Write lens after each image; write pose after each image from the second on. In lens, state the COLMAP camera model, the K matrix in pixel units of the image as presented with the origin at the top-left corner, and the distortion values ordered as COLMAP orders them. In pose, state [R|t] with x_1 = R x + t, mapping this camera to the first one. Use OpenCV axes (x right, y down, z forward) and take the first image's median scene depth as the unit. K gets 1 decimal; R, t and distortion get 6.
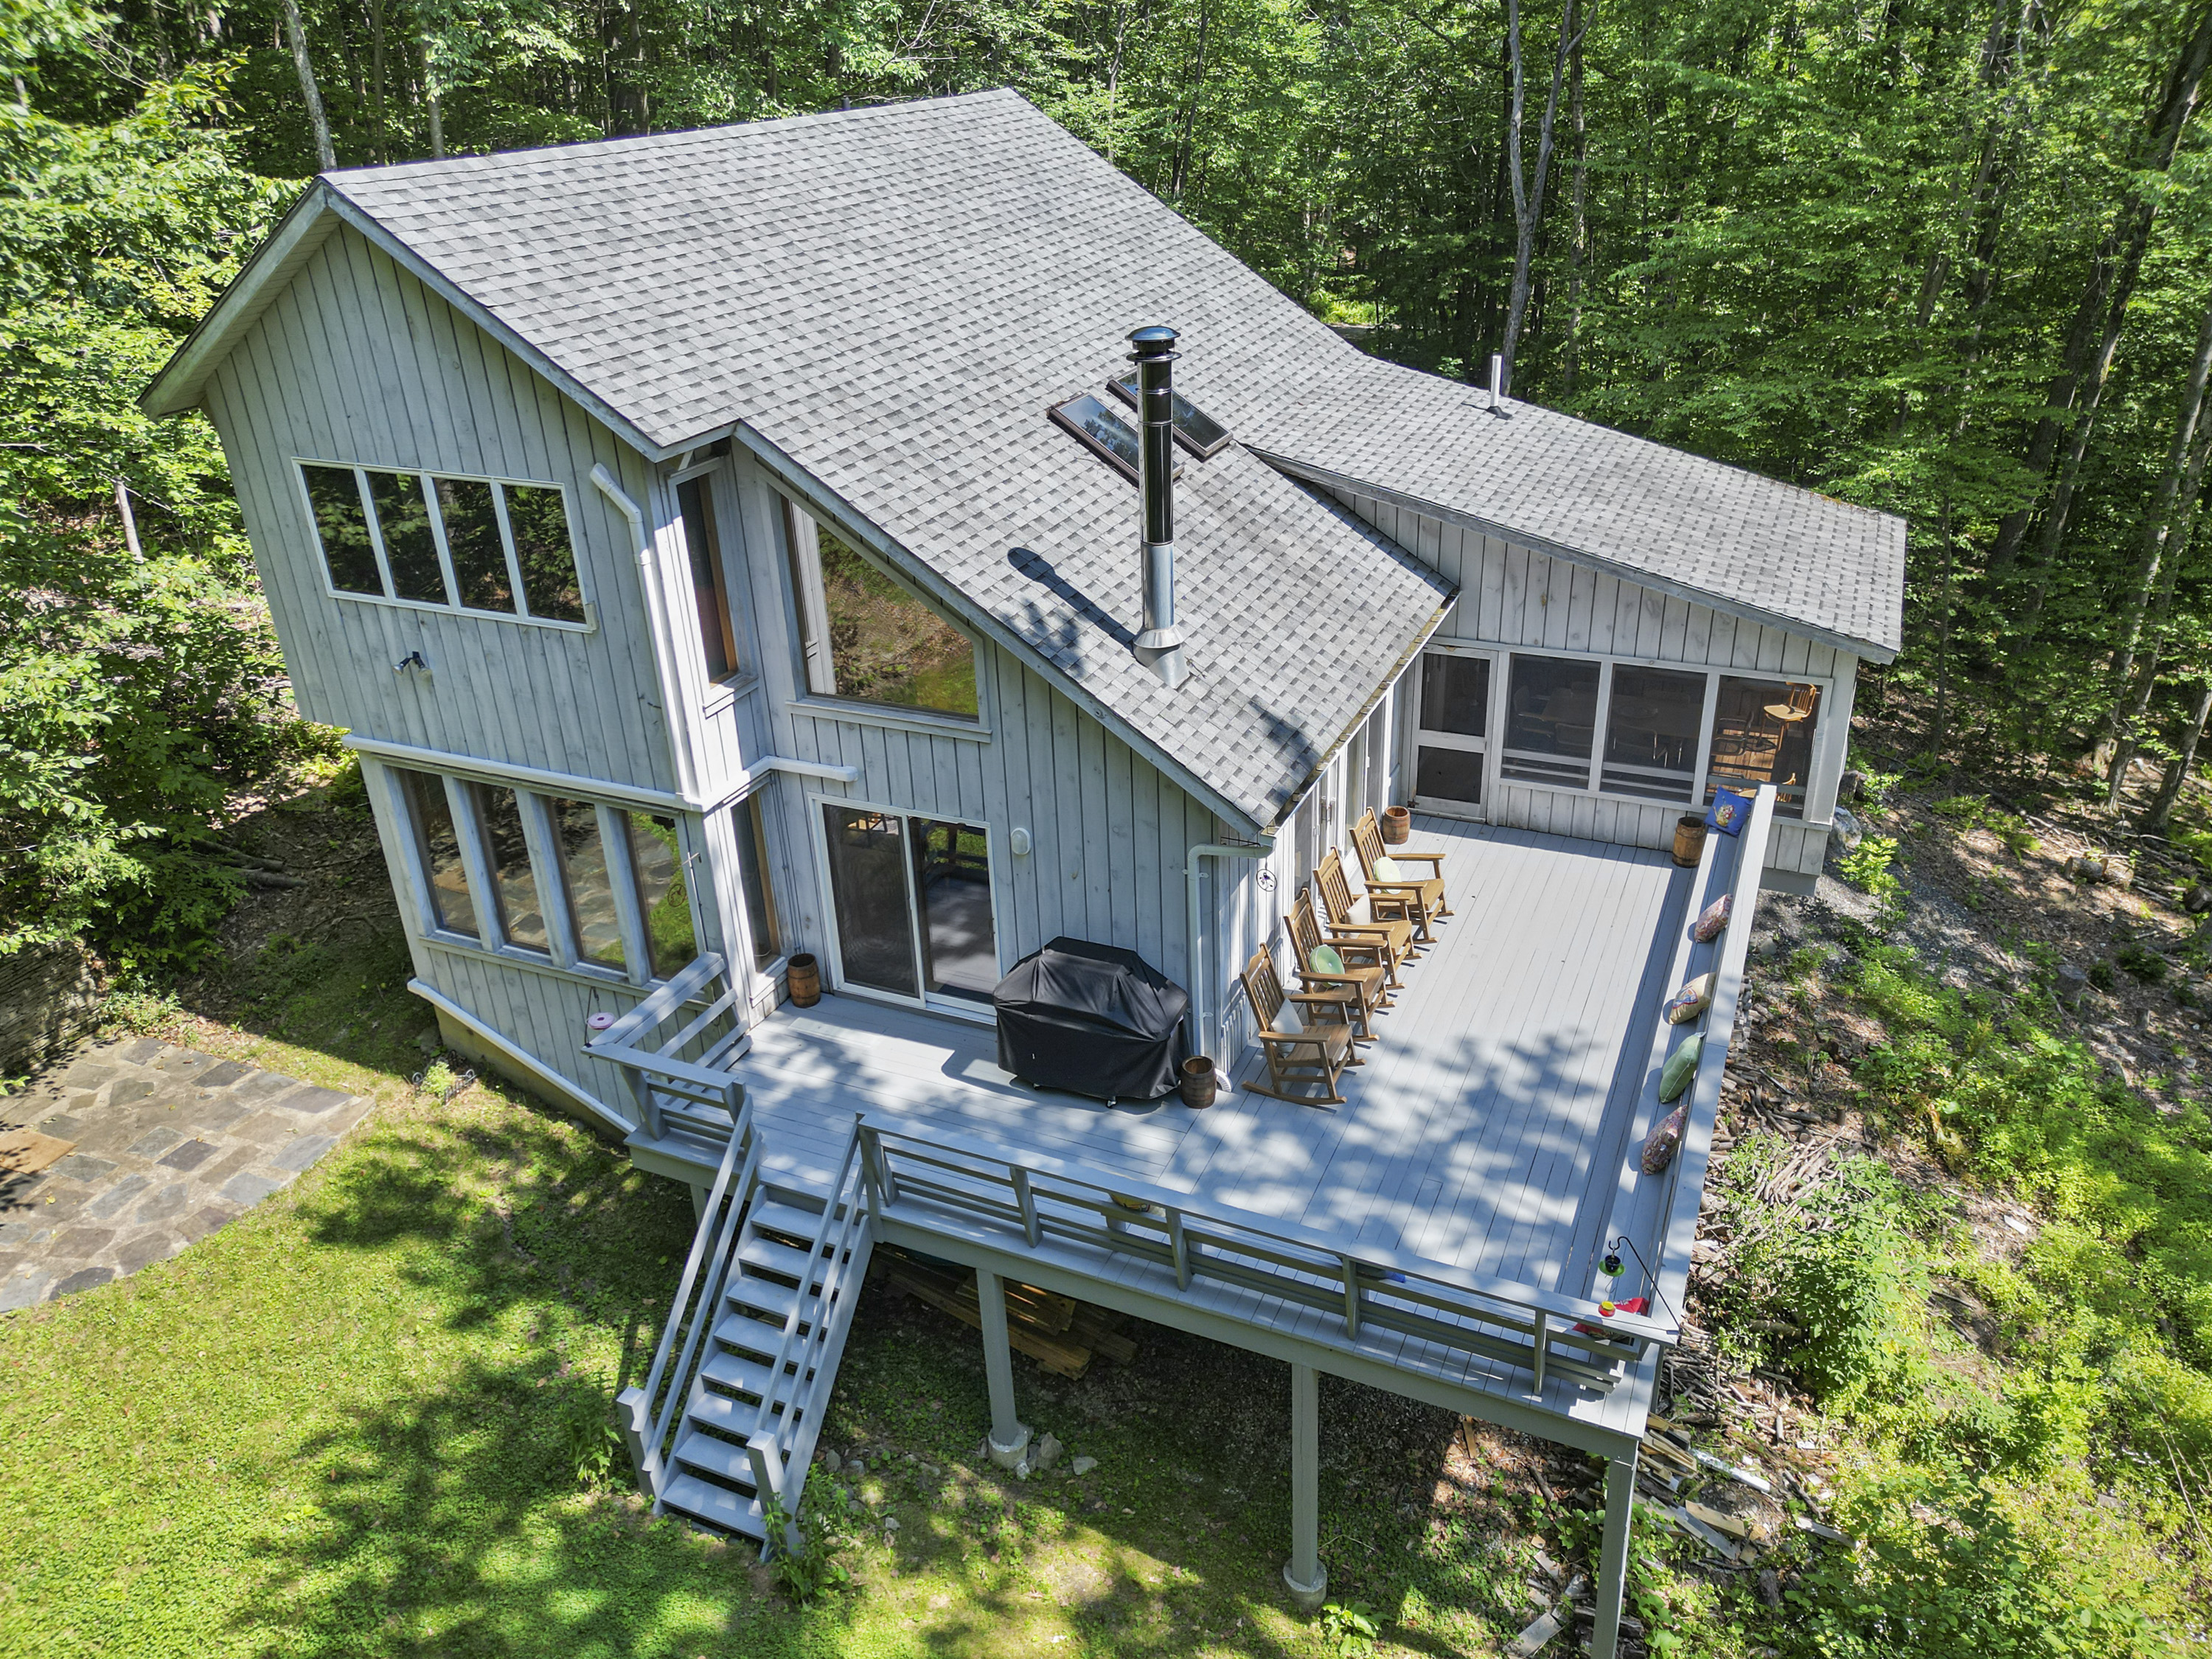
lens RADIAL K [[1598.1, 0, 1106.0], [0, 1598.1, 829.5], [0, 0, 1]] dist [-0.002429, -0.002663]
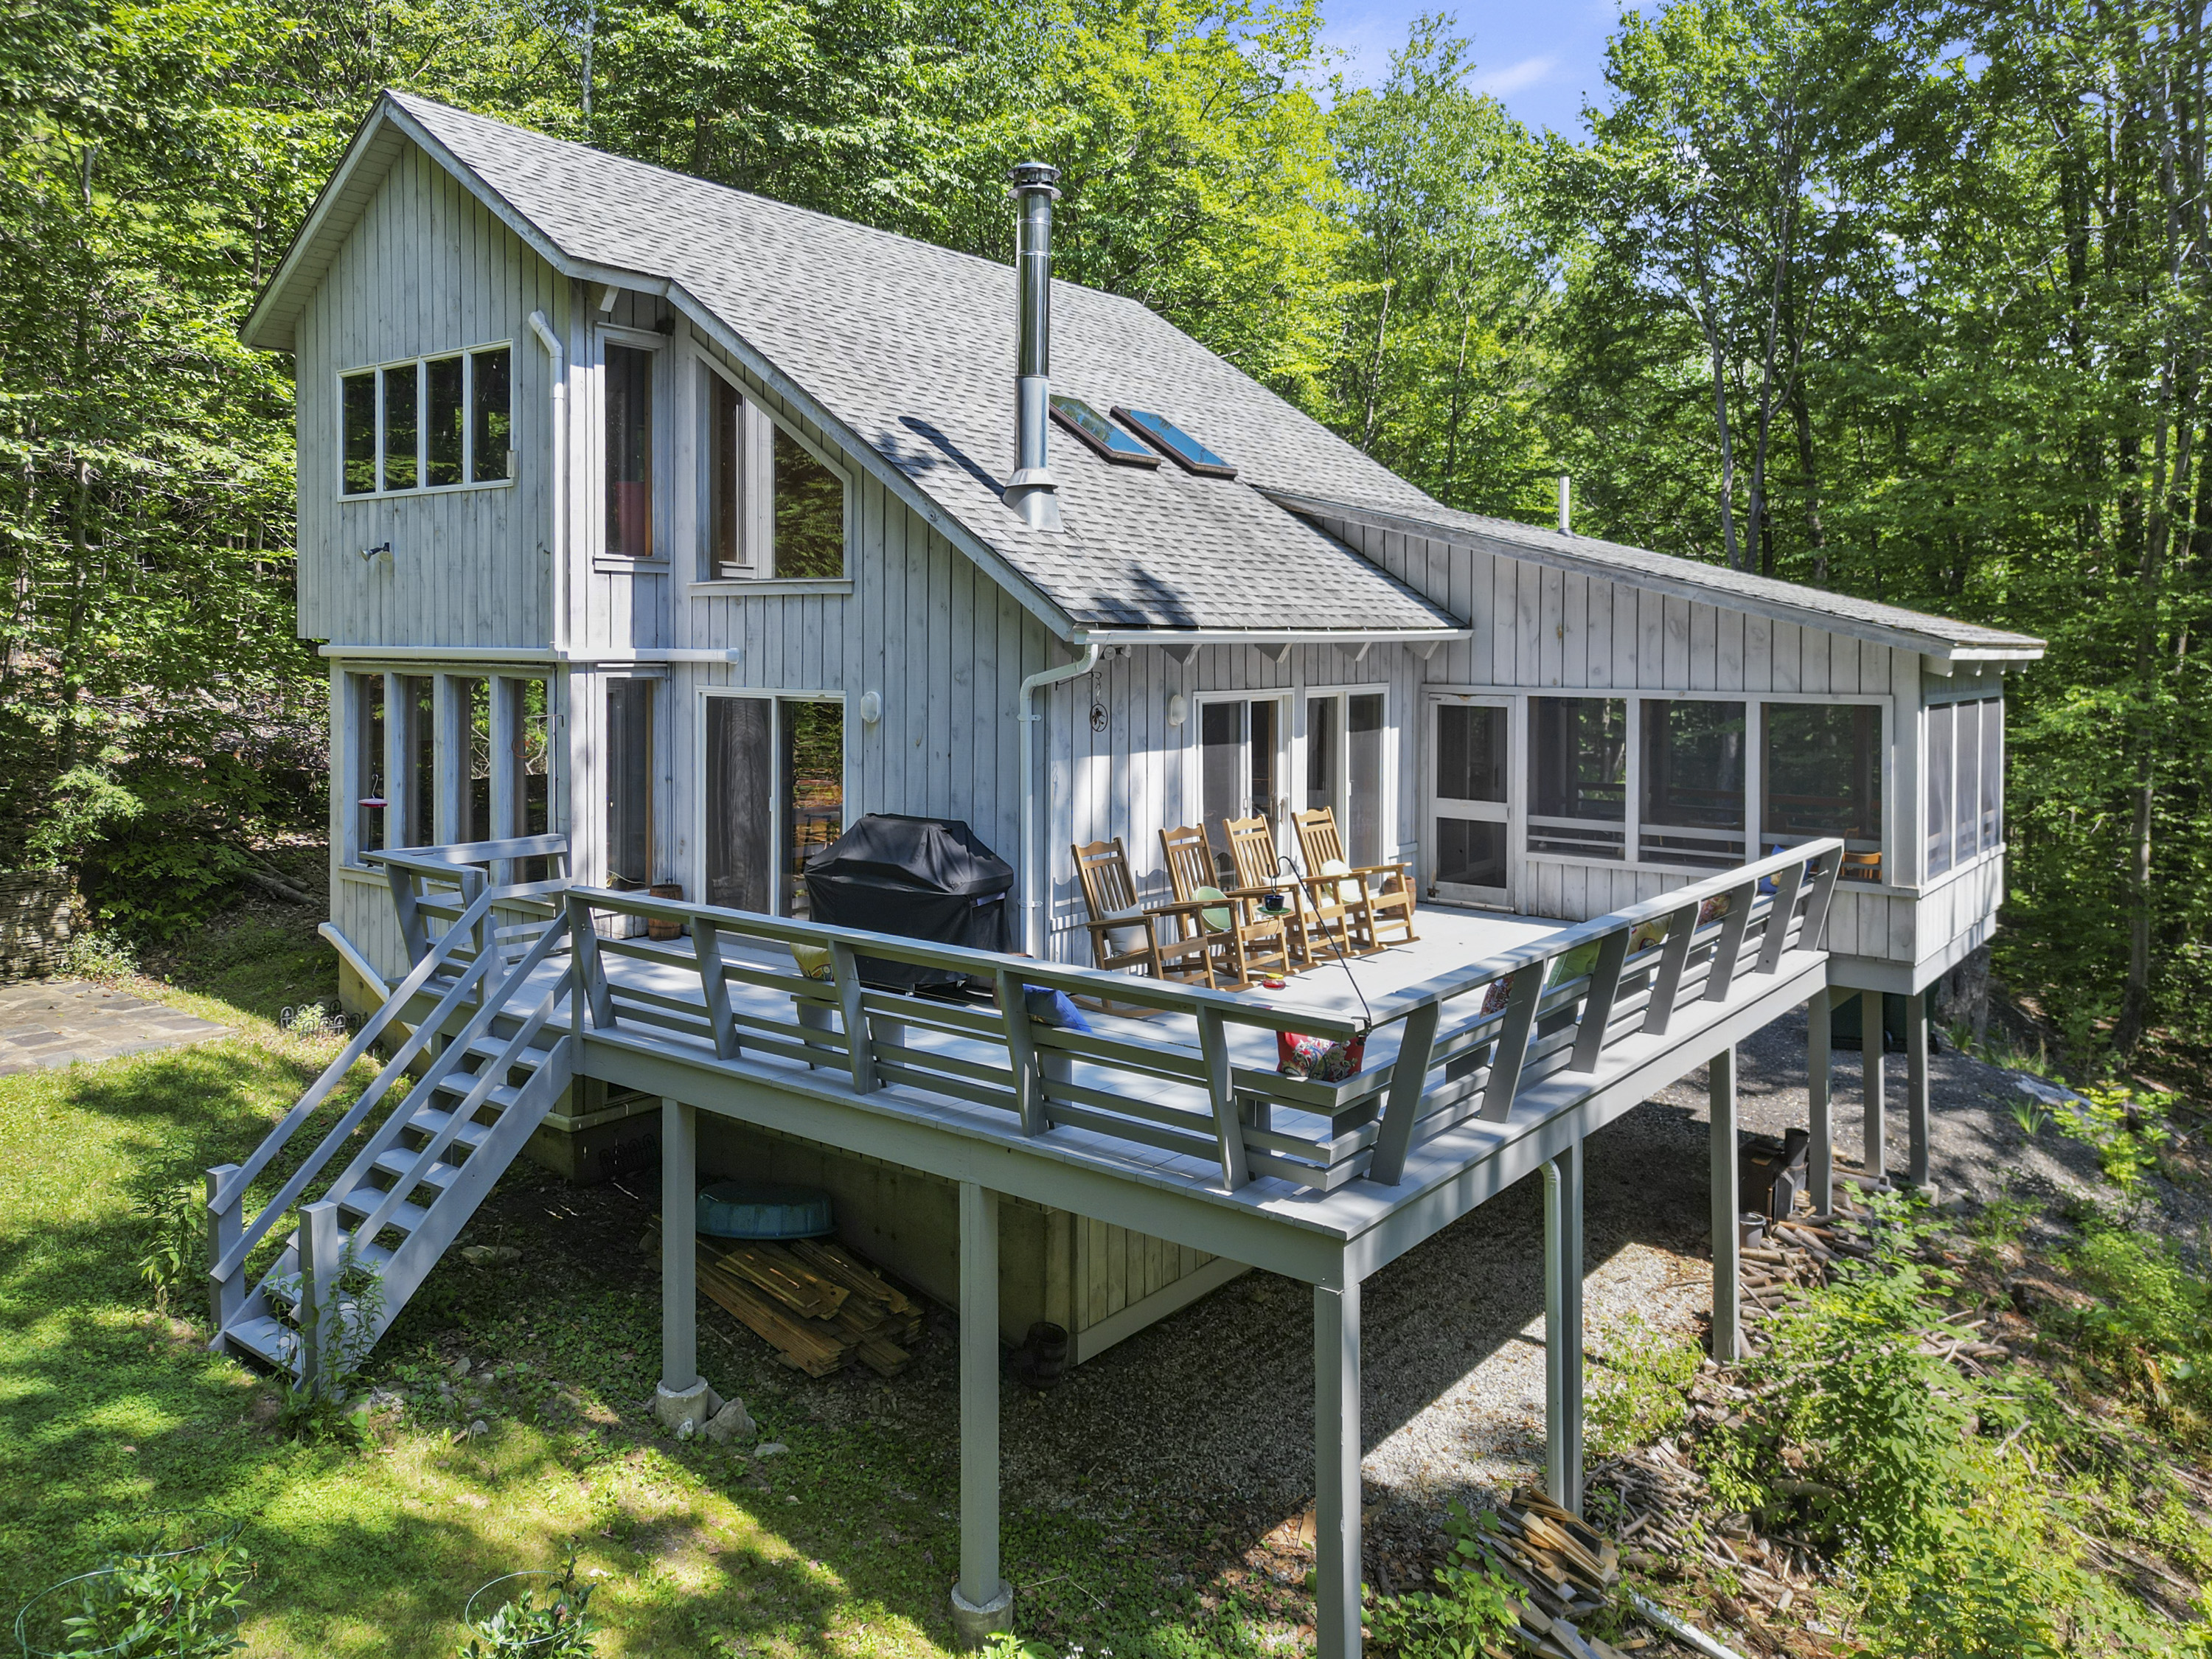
lens RADIAL K [[1596.0, 0, 1113.1], [0, 1596.0, 689.4], [0, 0, 1]] dist [-0.003100, -0.002516]
pose [[0.973157, 0.054159, -0.223681, 0.275280], [-0.142231, 0.905625, -0.399518, 0.331994], [0.180933, 0.420608, 0.889018, 0.202338]]
